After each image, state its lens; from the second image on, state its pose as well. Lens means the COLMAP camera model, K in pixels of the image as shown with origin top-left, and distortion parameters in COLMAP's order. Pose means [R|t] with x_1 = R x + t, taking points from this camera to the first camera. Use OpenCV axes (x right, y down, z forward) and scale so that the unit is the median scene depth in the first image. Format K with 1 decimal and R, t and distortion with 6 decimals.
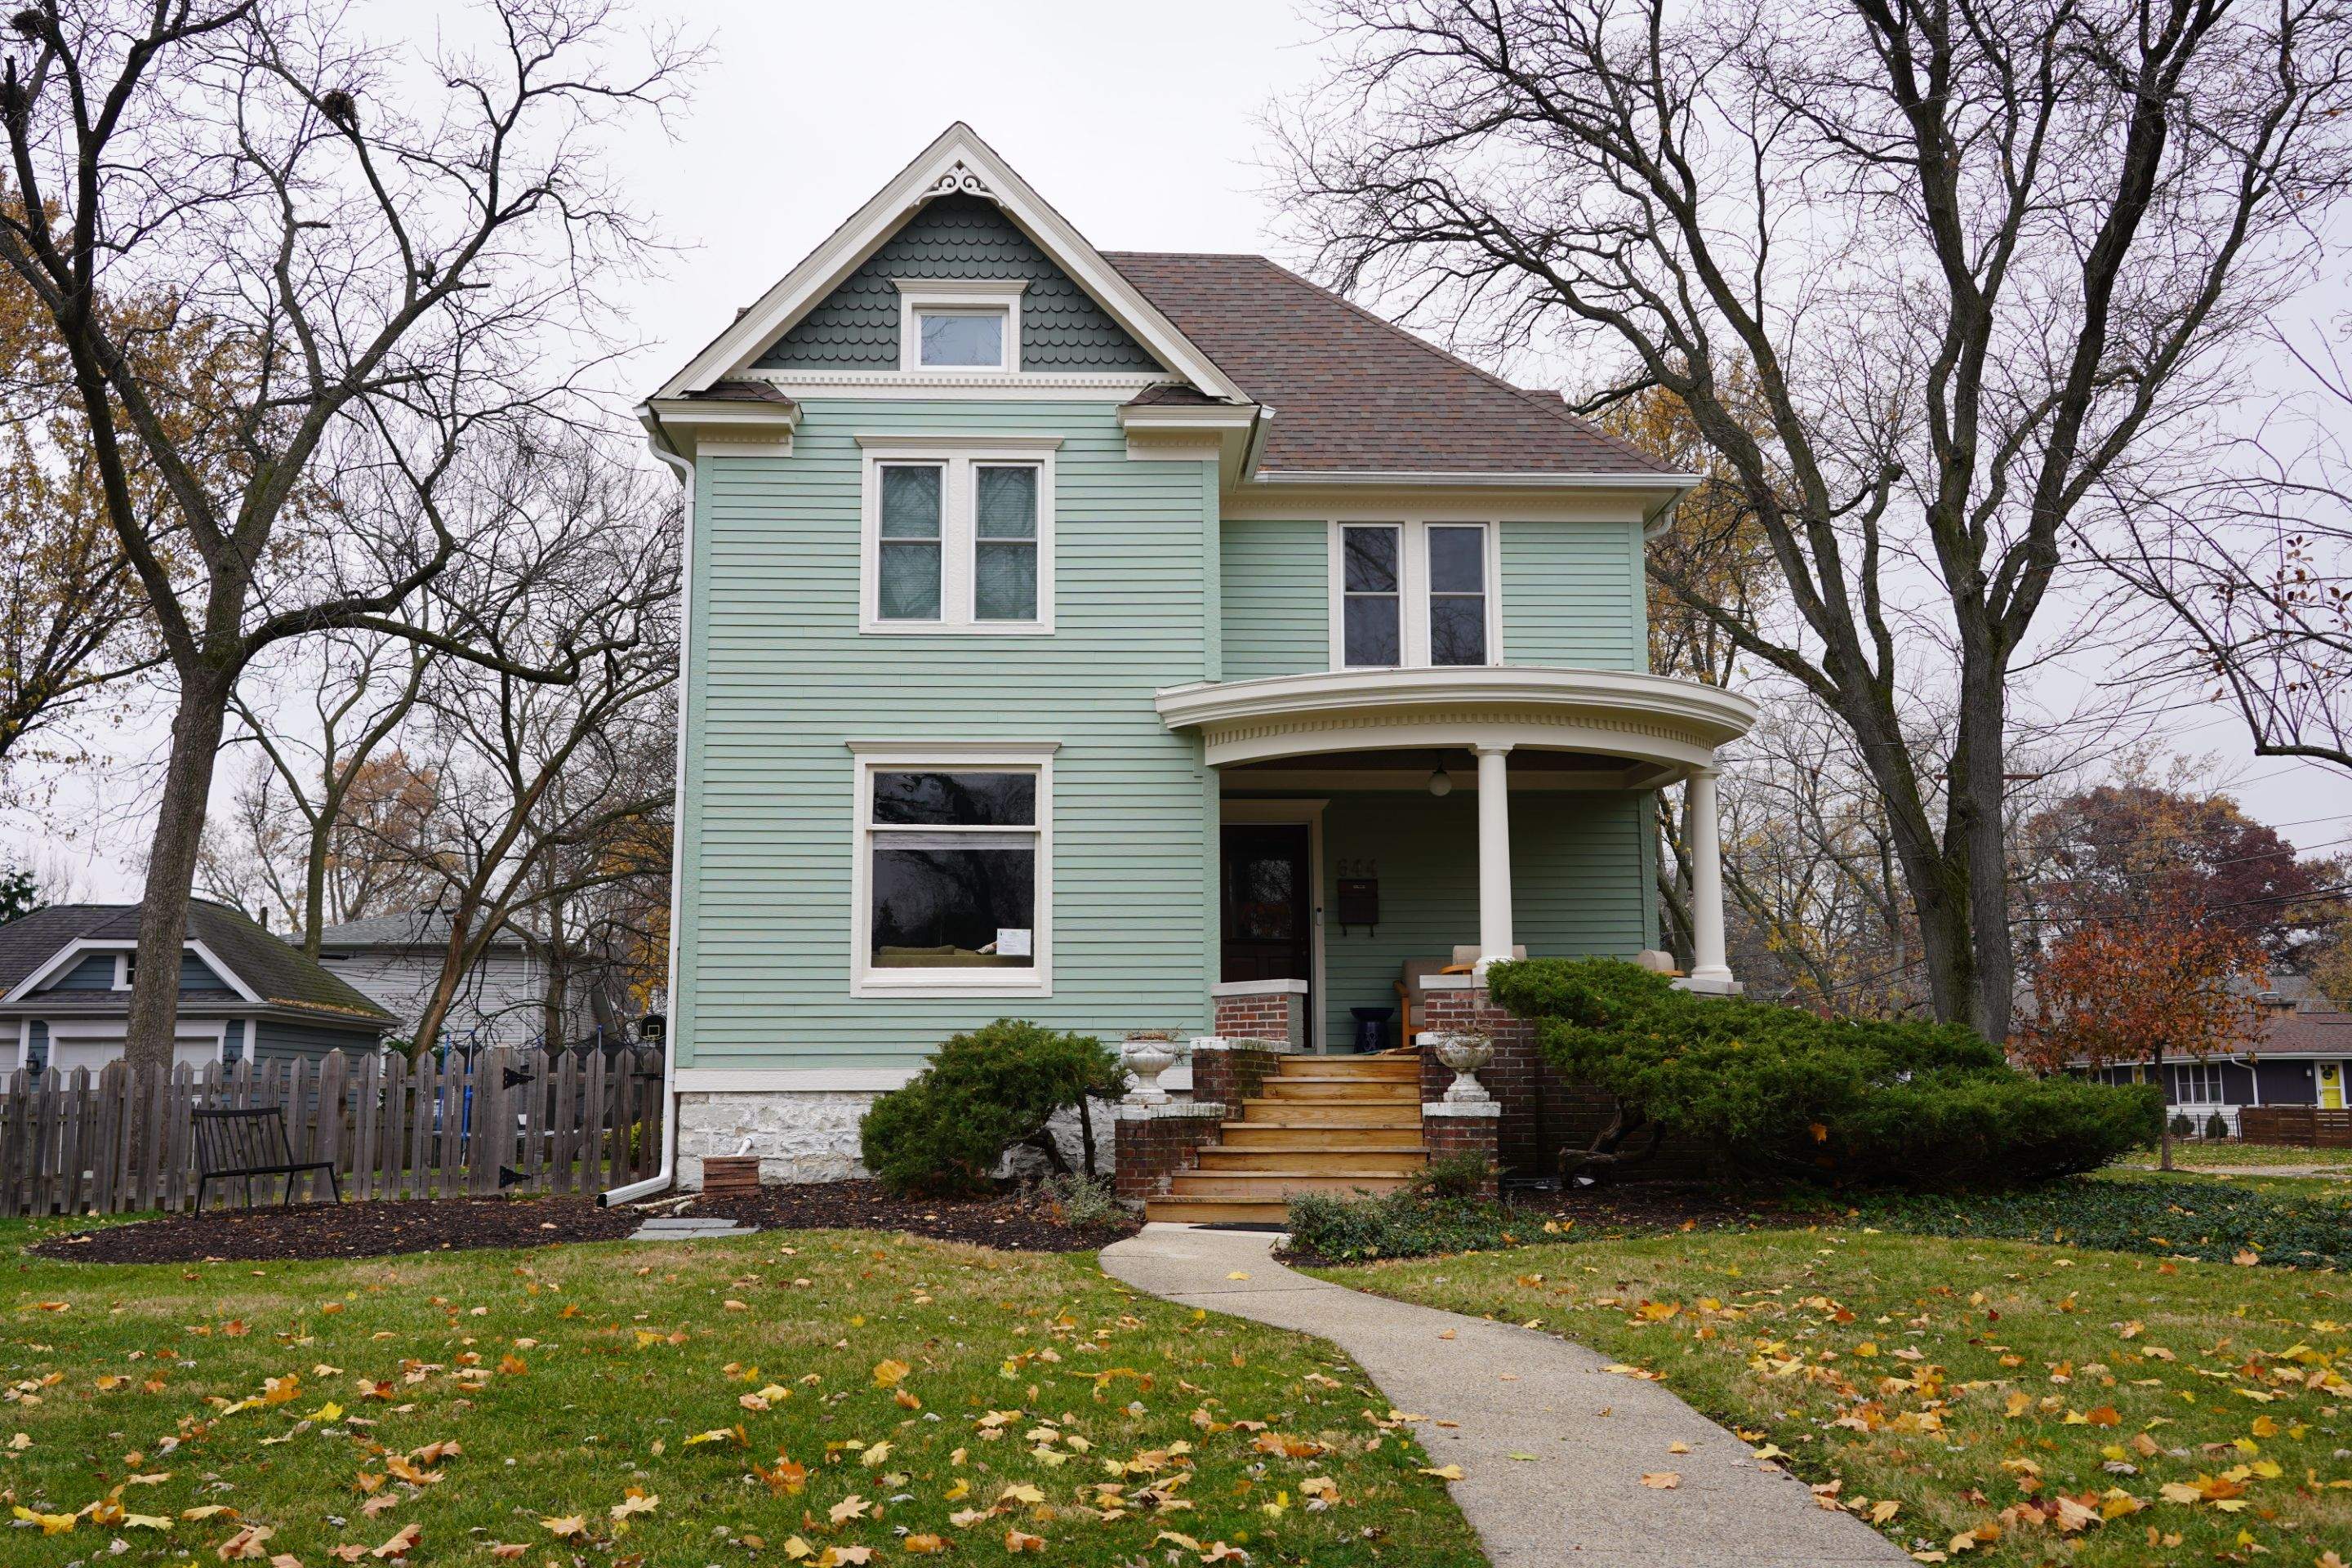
lens RADIAL K [[2240.9, 0, 1176.0], [0, 2240.9, 784.0], [0, 0, 1]] dist [0.016210, 0.001712]
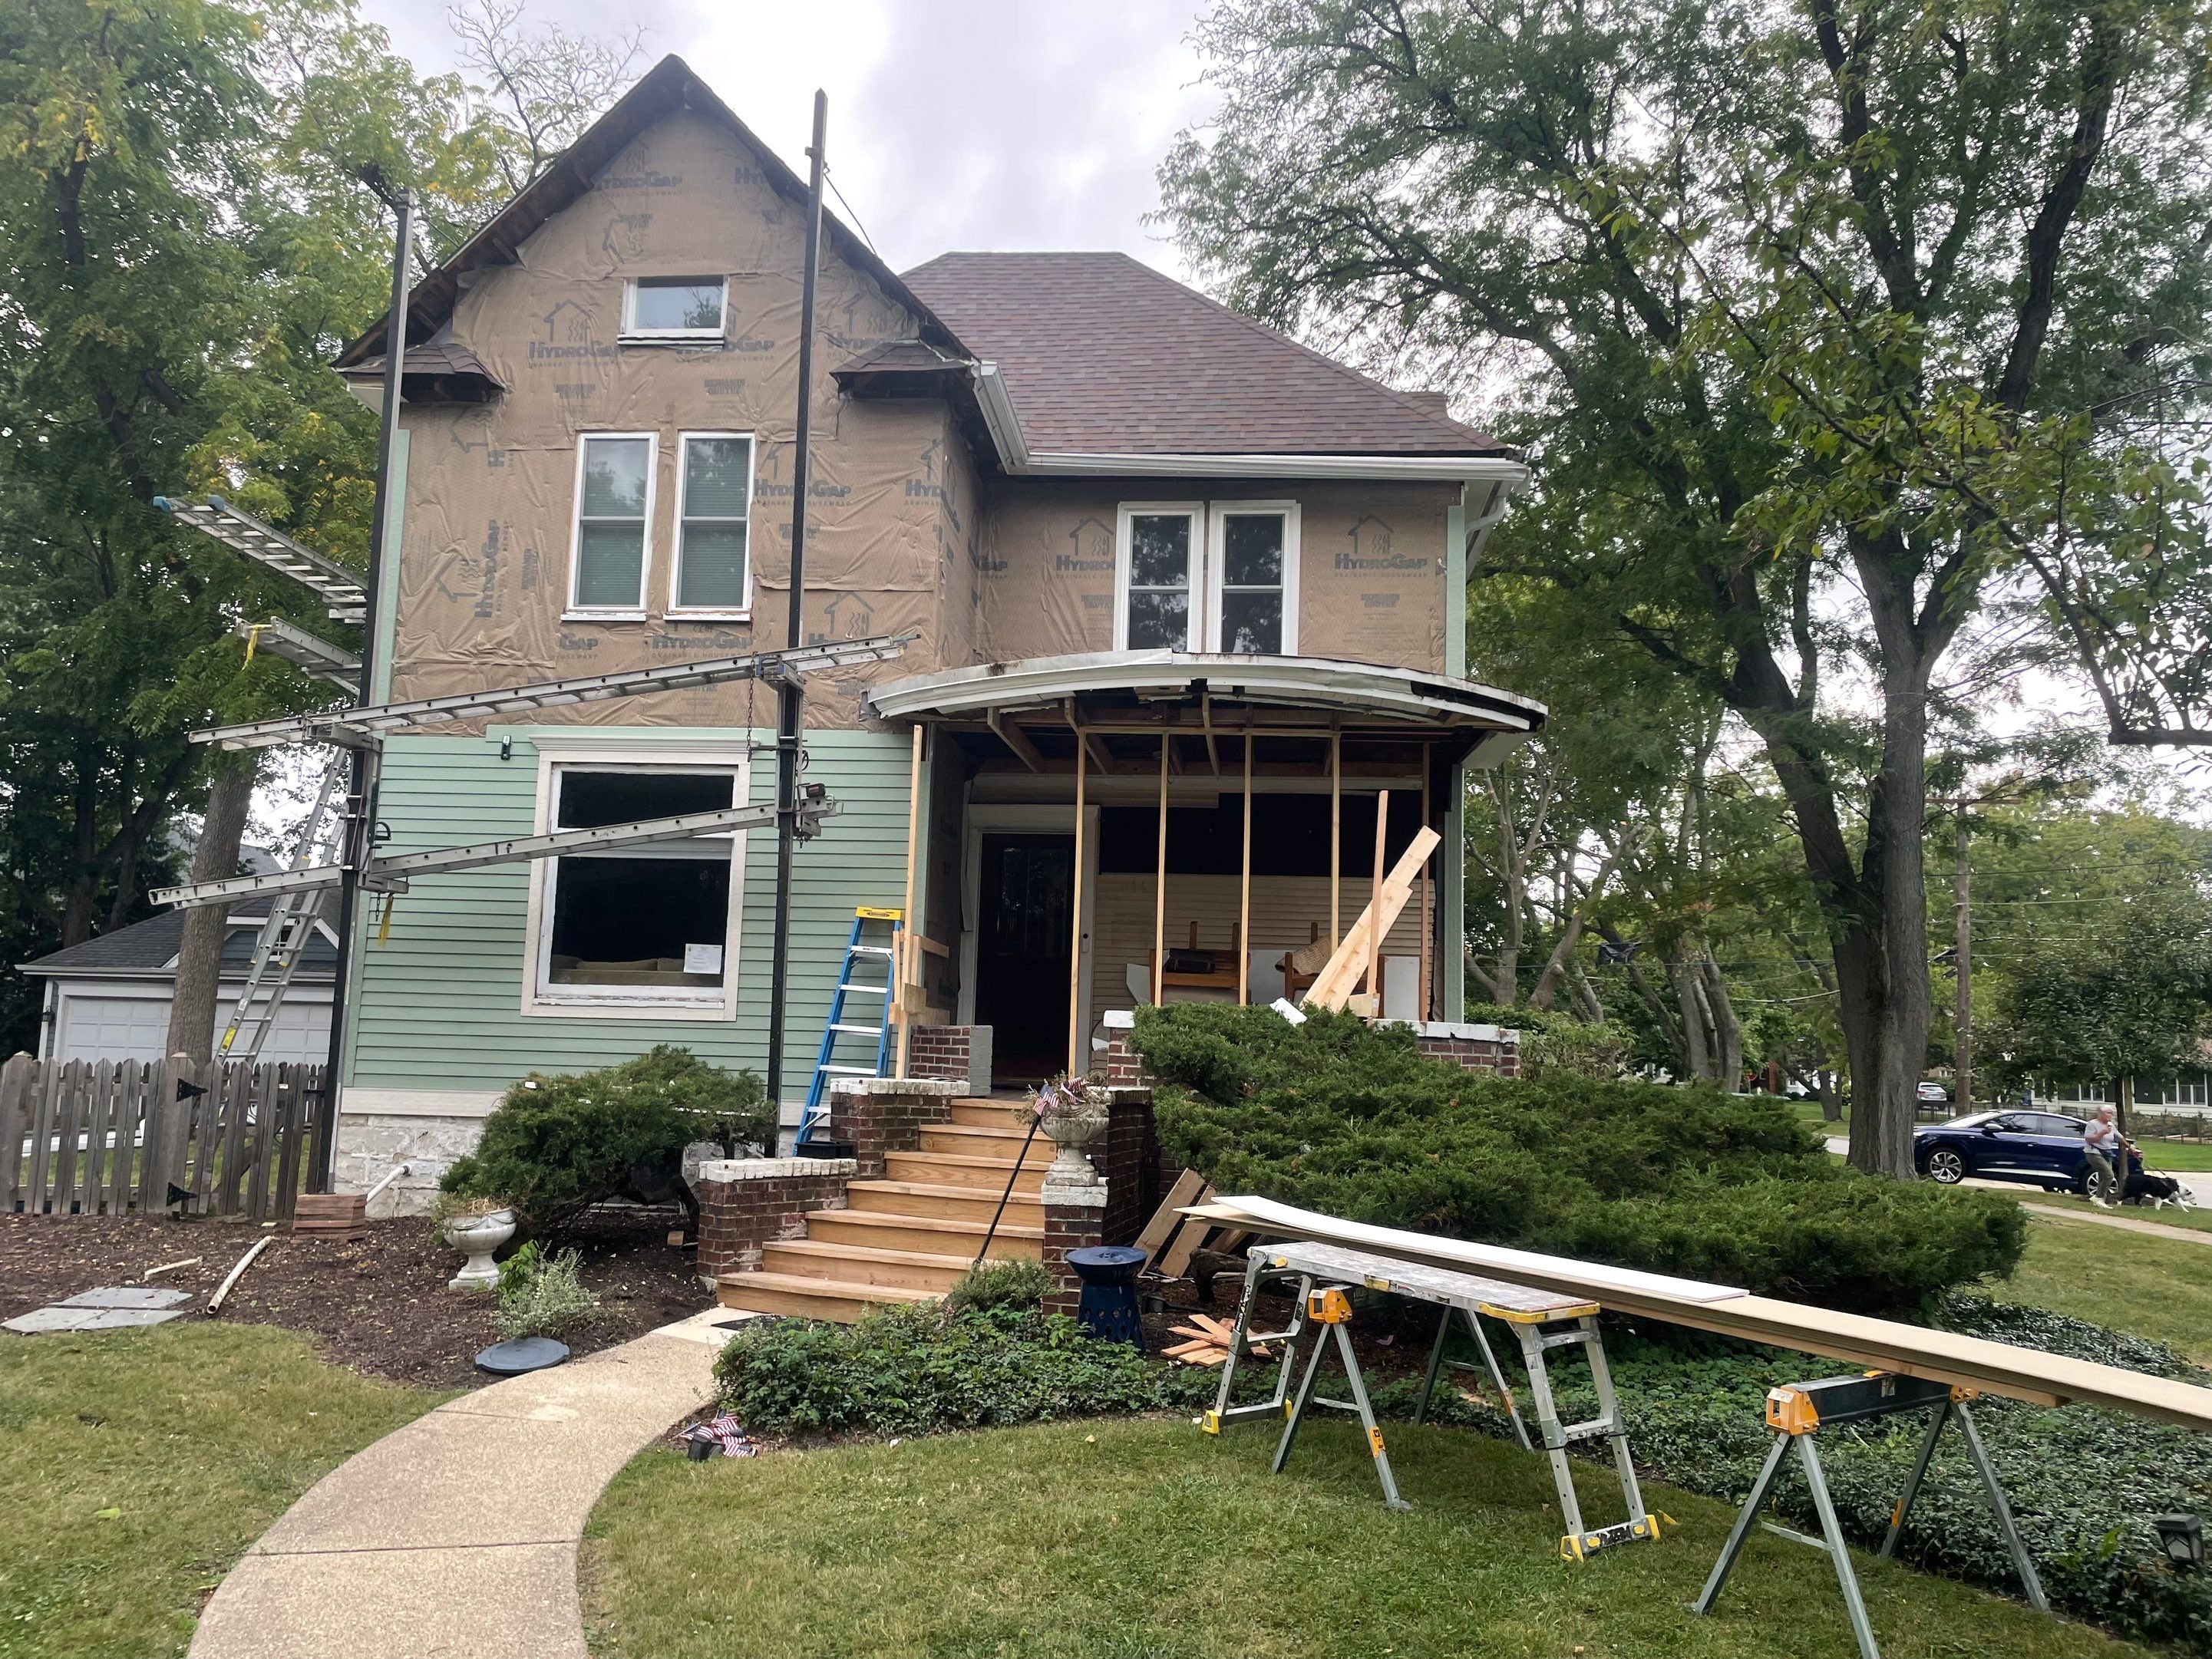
lens RADIAL K [[1753.3, 0, 1070.5], [0, 1753.3, 860.1], [0, 0, 1]] dist [0.055222, 0.001815]
pose [[0.990287, 0.018258, -0.137834, 0.173939], [-0.013598, 0.999306, 0.034679, 0.003202], [0.138372, -0.032468, 0.989848, 0.311799]]
